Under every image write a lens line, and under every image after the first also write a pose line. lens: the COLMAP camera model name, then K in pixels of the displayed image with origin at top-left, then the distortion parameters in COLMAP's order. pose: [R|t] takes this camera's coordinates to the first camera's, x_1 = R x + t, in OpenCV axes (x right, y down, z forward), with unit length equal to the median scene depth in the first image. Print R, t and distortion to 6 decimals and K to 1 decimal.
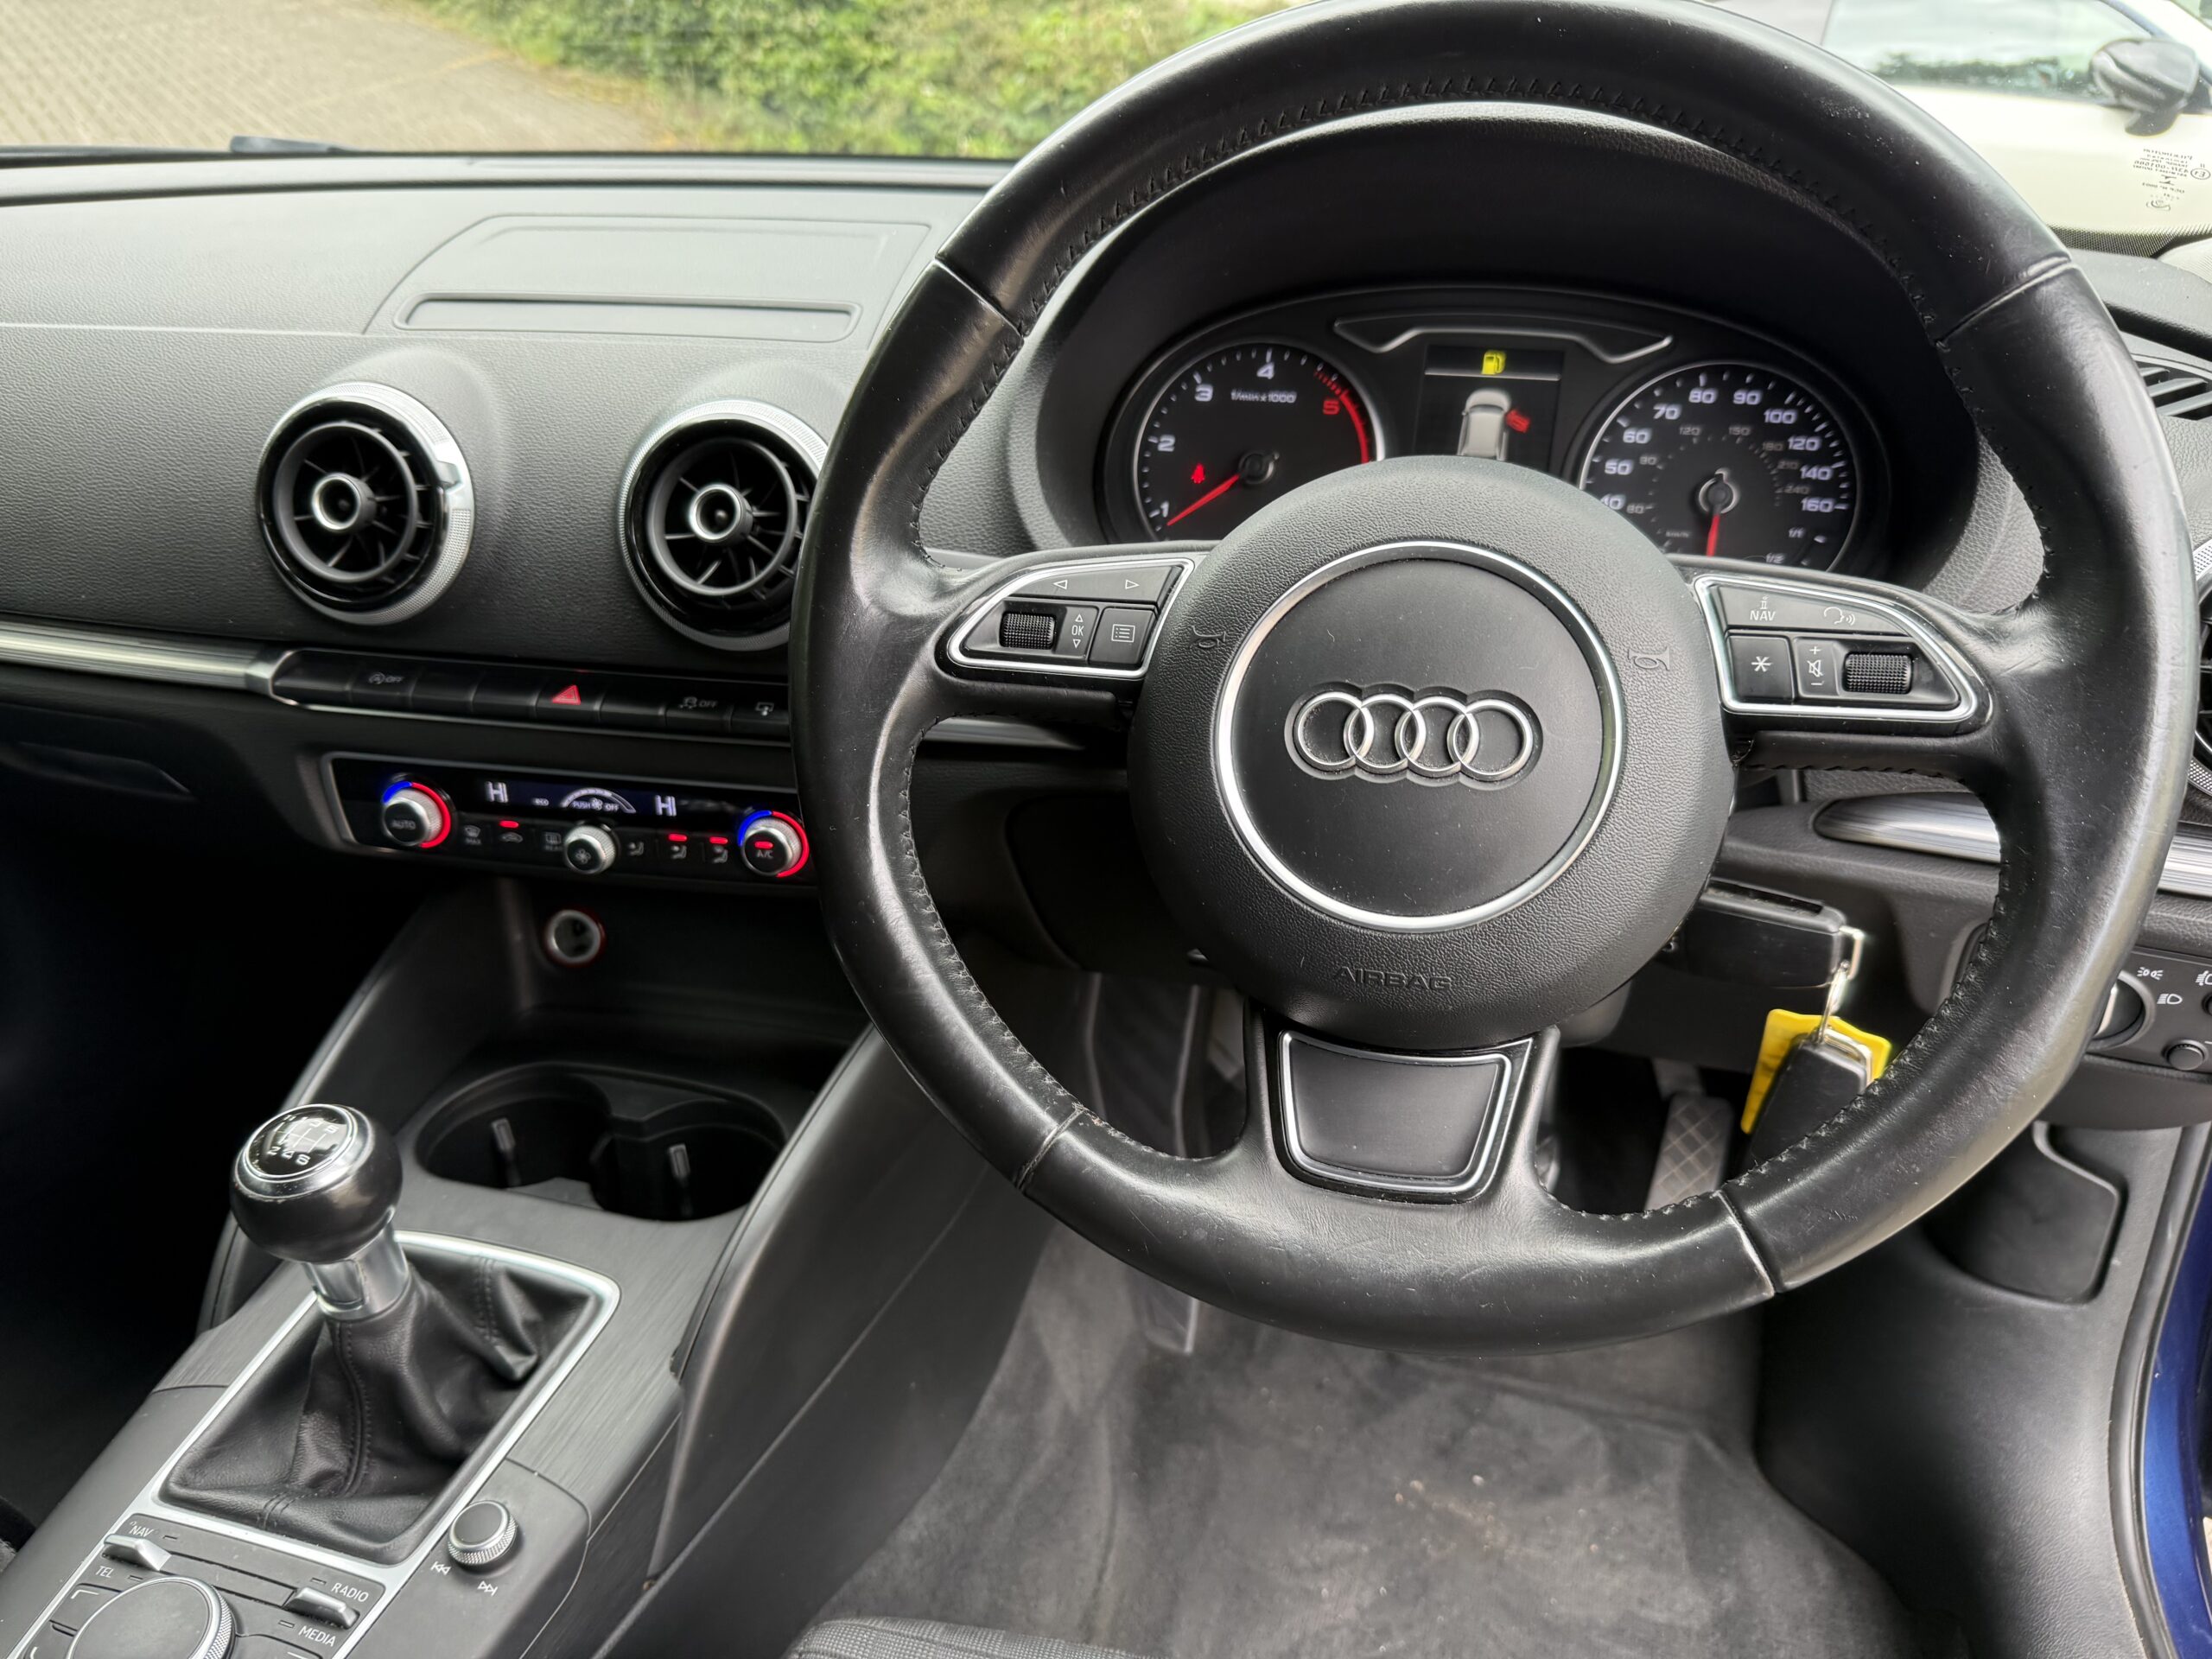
lens RADIAL K [[1640.4, 0, 1106.0], [0, 1640.4, 829.5], [0, 0, 1]] dist [0.041549, -0.066487]
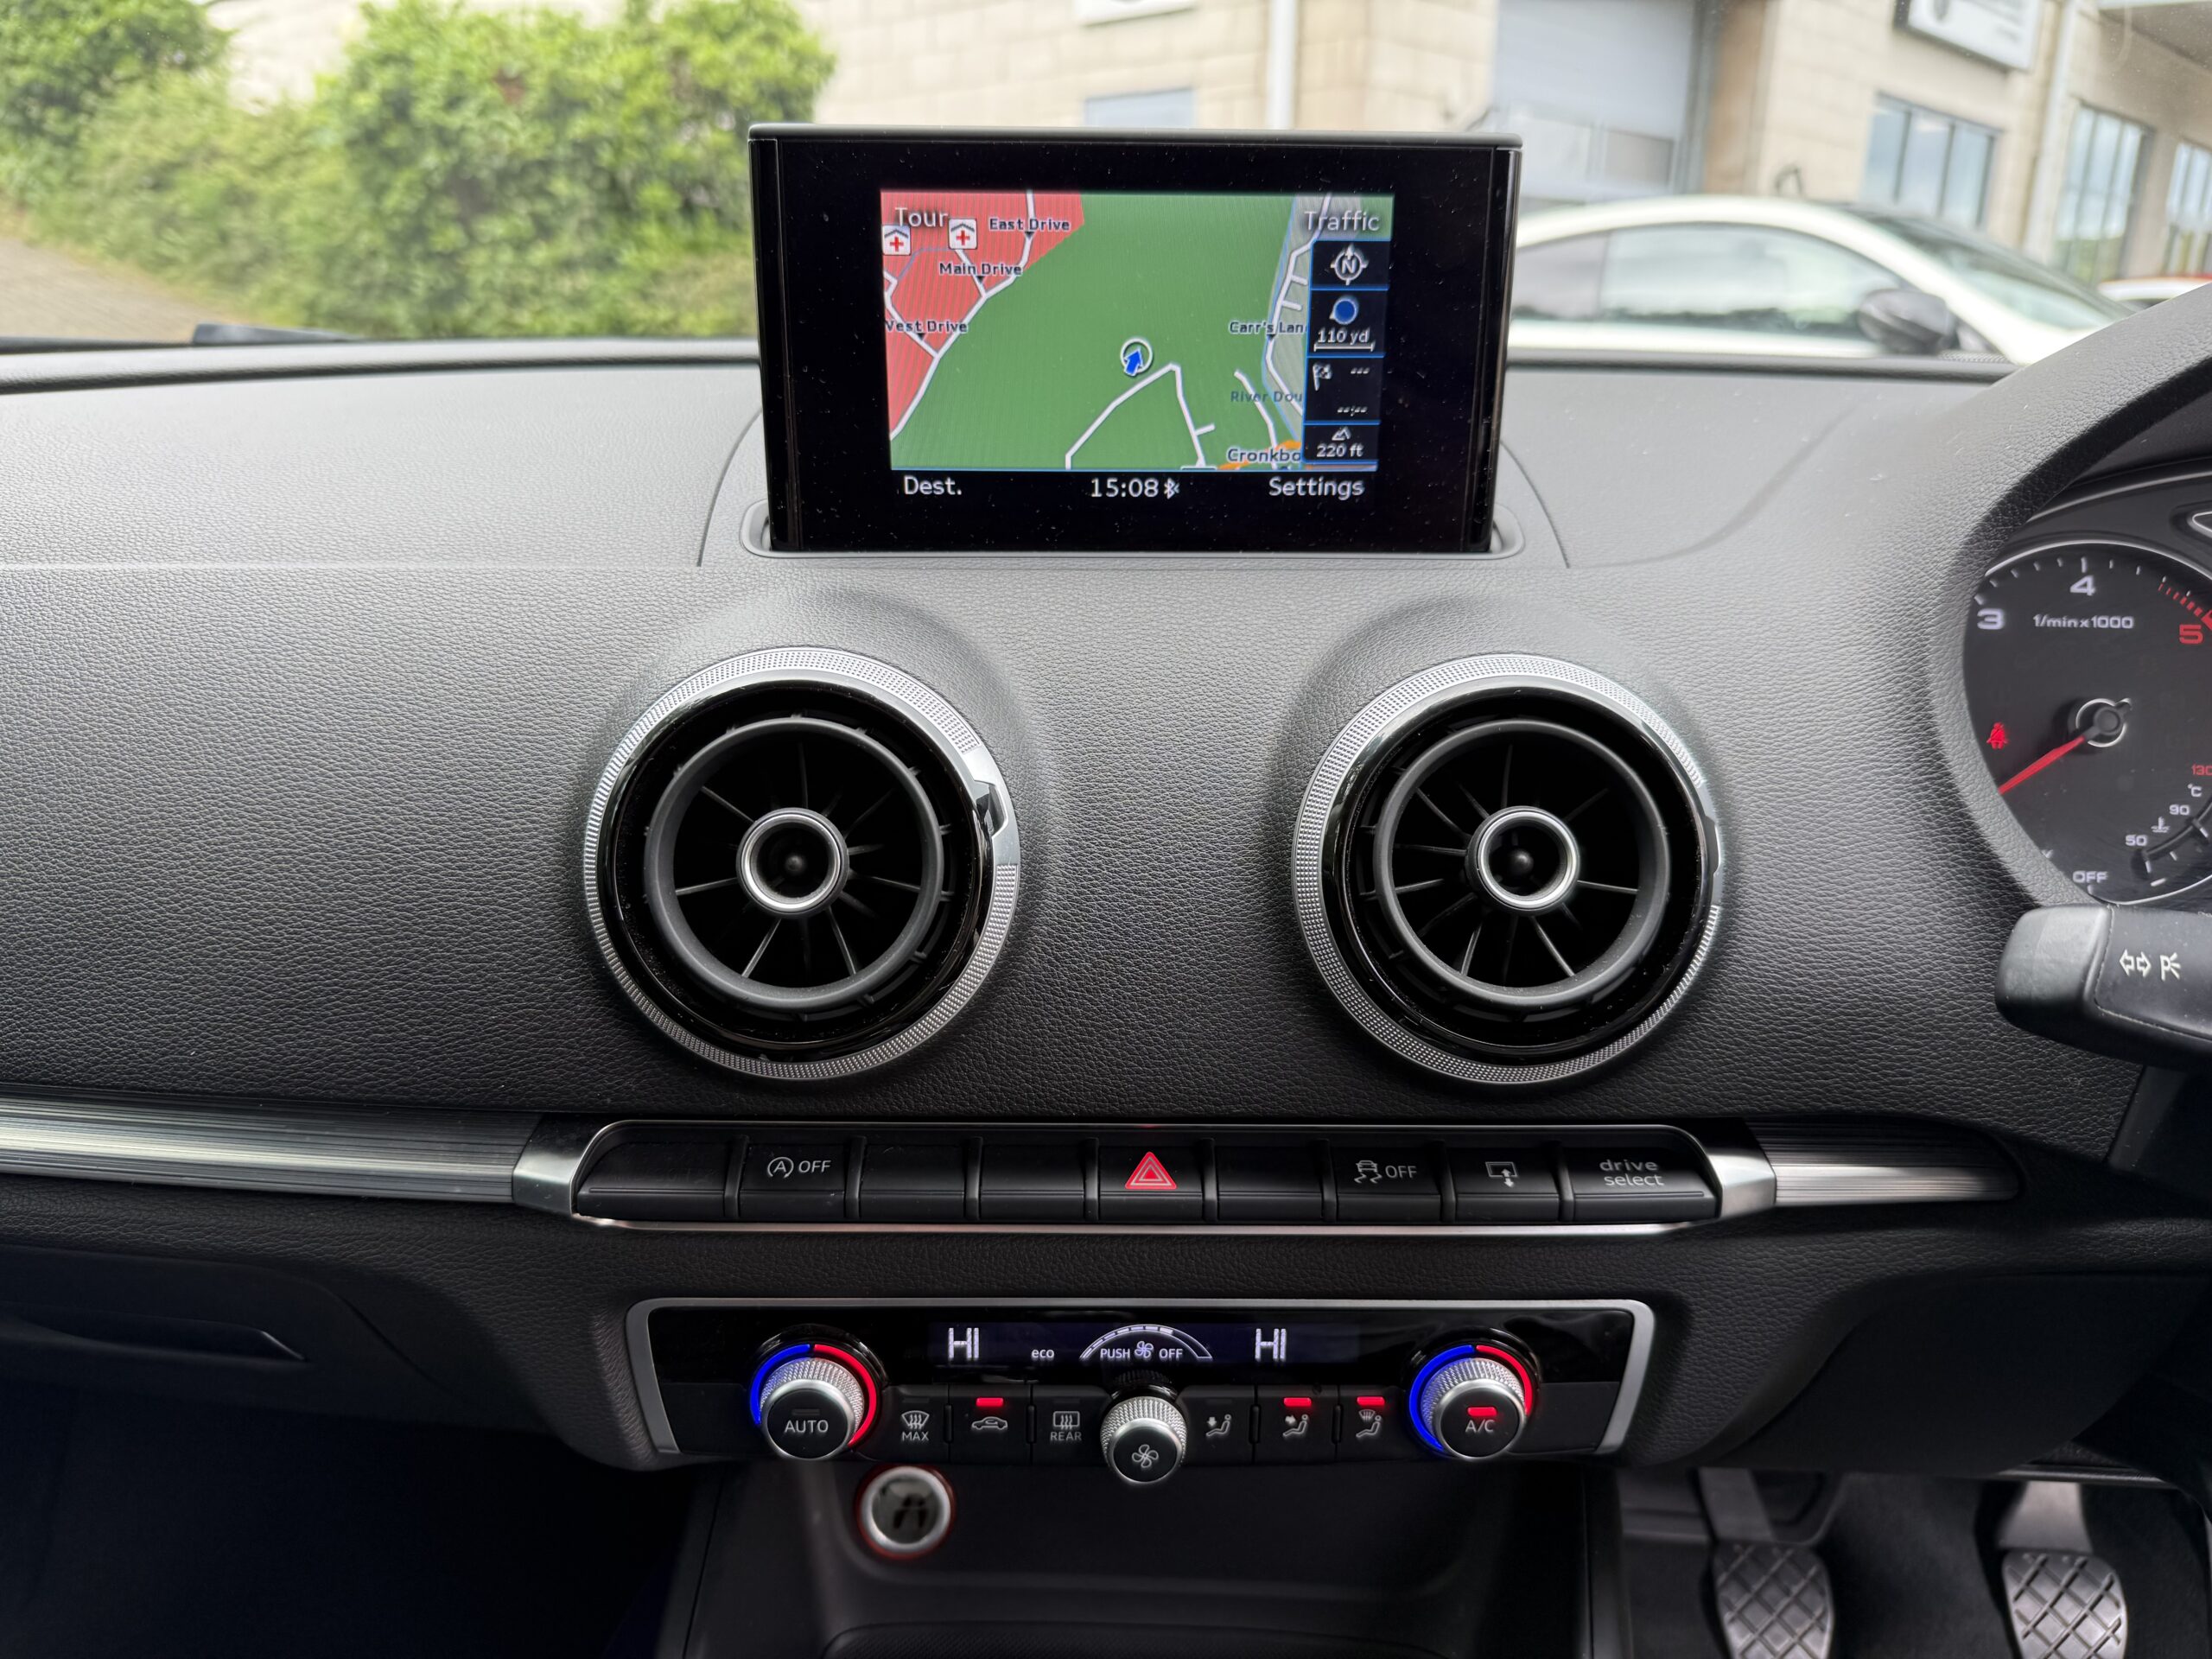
lens RADIAL K [[1663.8, 0, 1124.1], [0, 1663.8, 776.7], [0, 0, 1]] dist [0.001511, -0.003655]
pose [[0.986711, -0.044449, 0.156287, -0.418362], [0.070684, 0.983497, -0.166547, -0.121442], [-0.146305, 0.175381, 0.973569, 0.427585]]
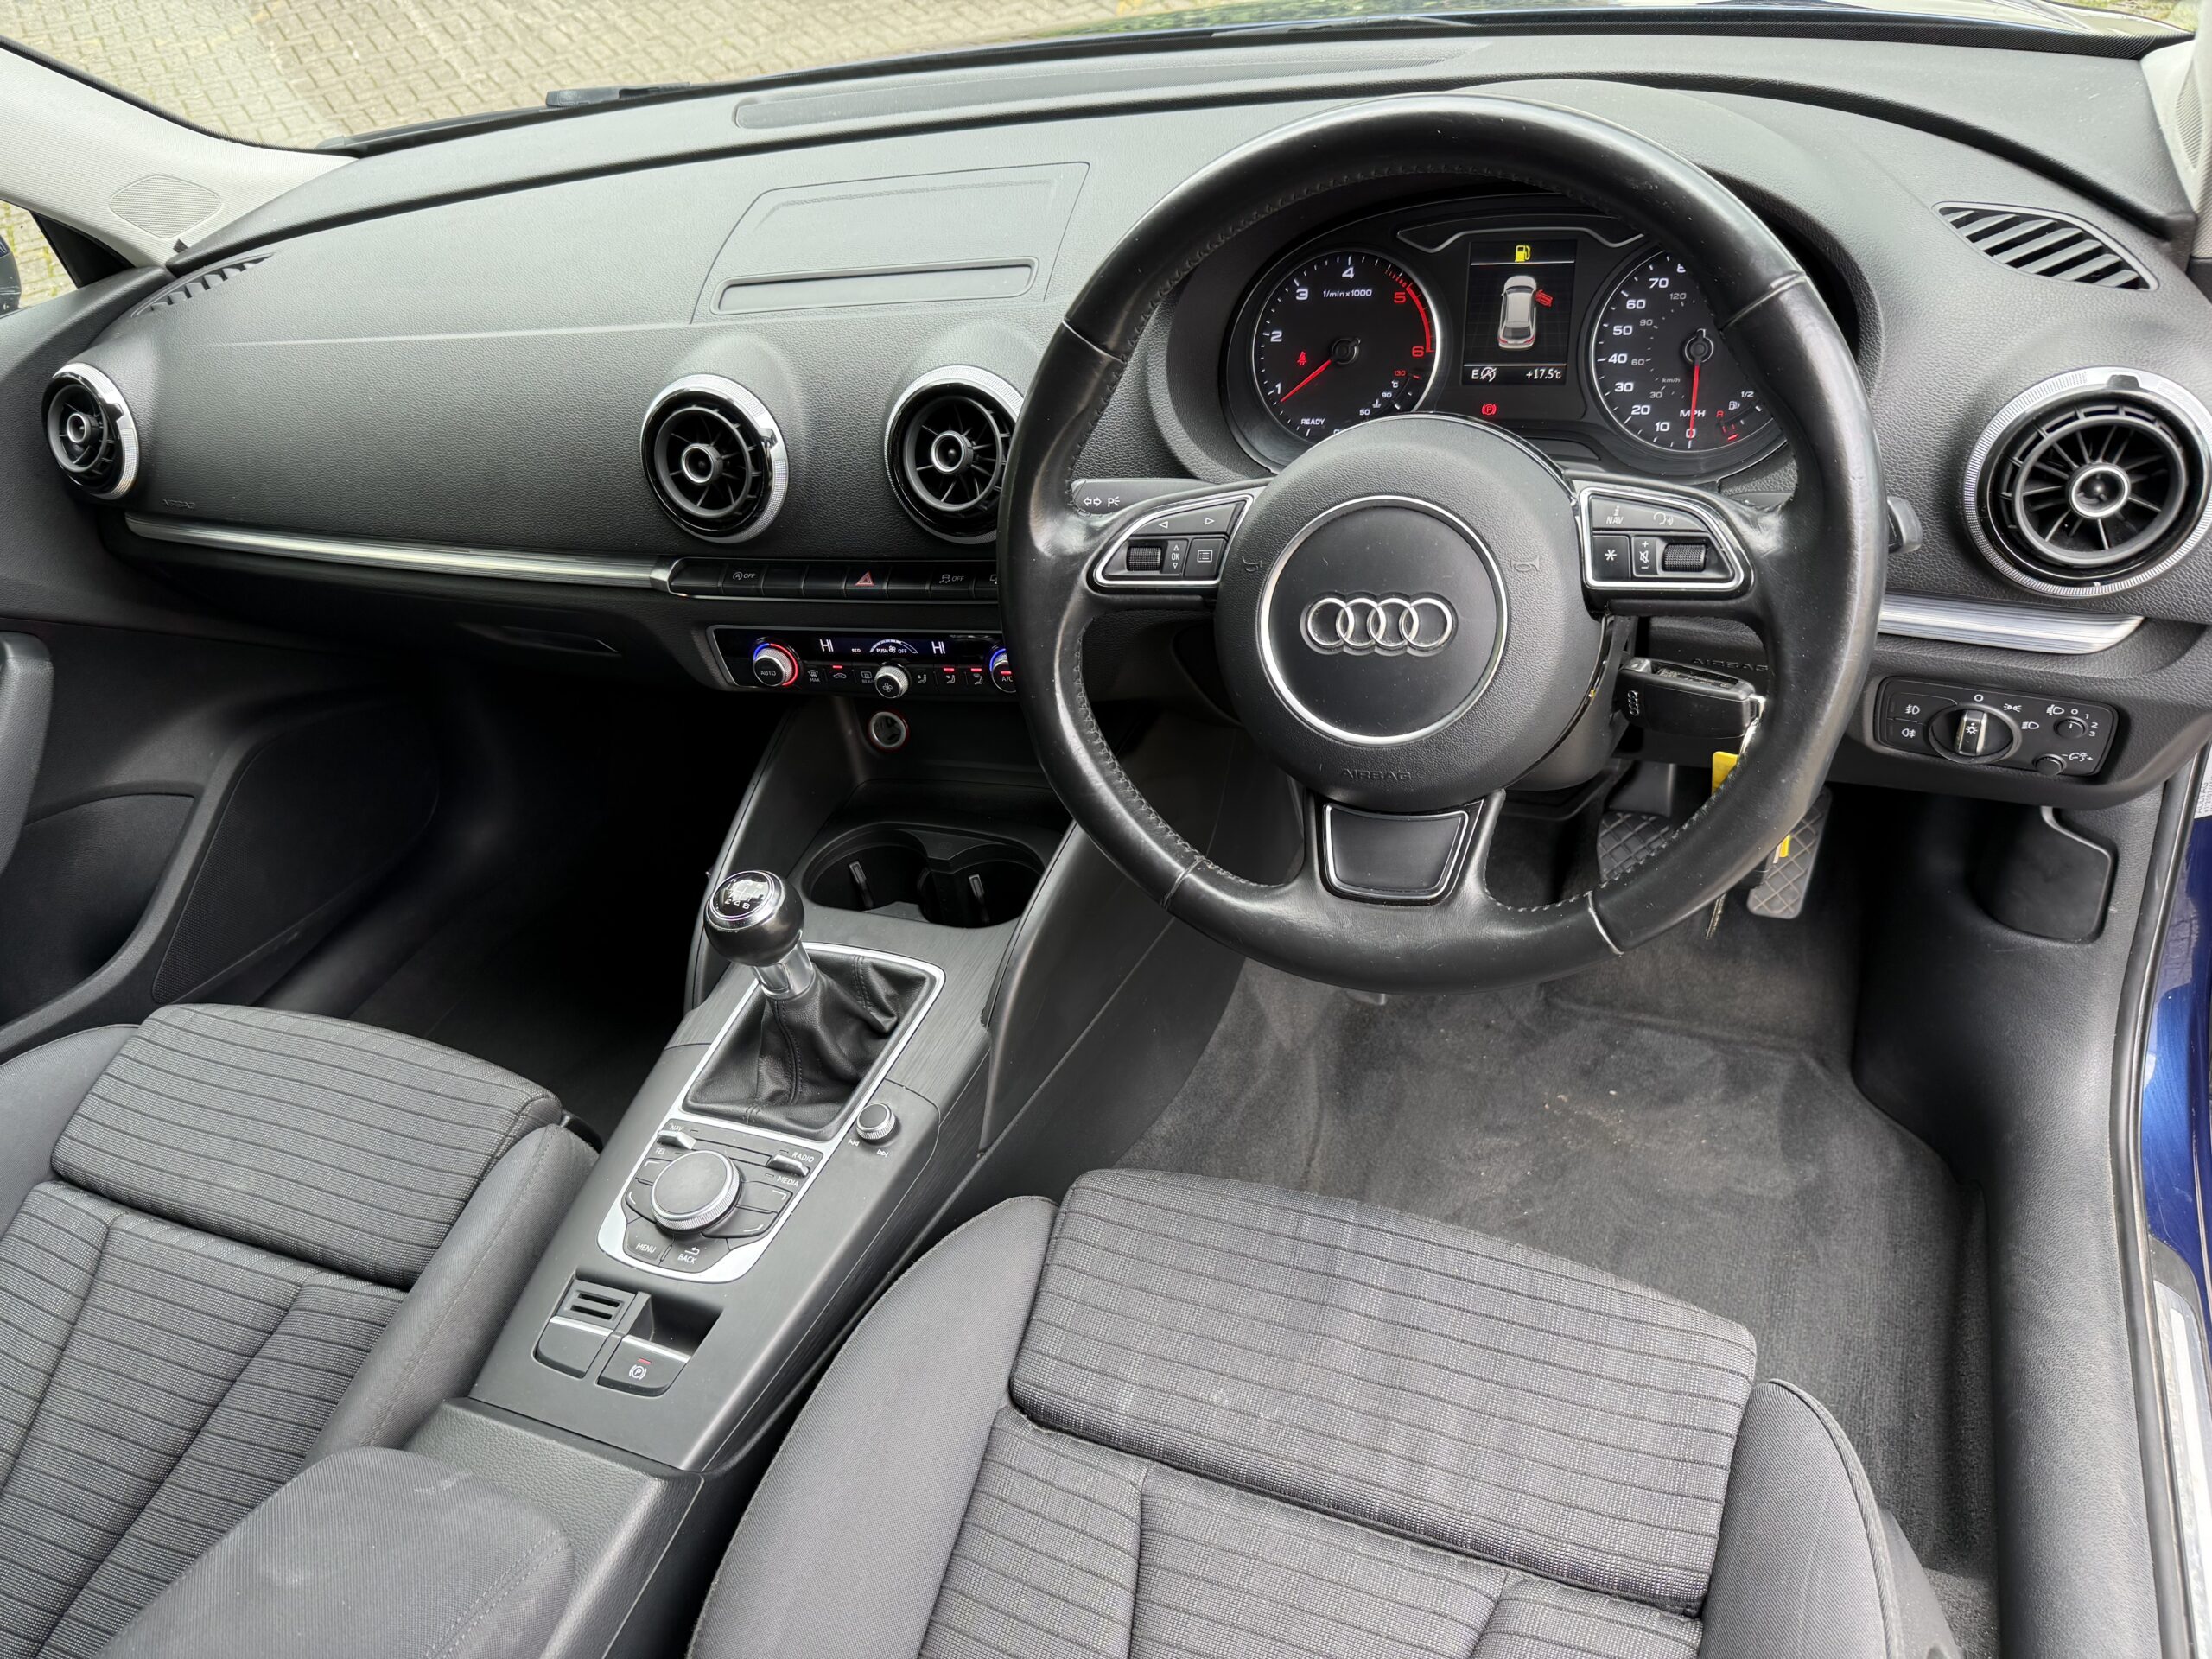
lens RADIAL K [[1601.8, 0, 1100.3], [0, 1601.8, 834.1], [0, 0, 1]] dist [0.194311, -0.305340]
pose [[0.980882, -0.053245, -0.187176, 0.129004], [0.088601, 0.978558, 0.185941, -0.108403], [0.173262, -0.198971, 0.964568, -0.374745]]
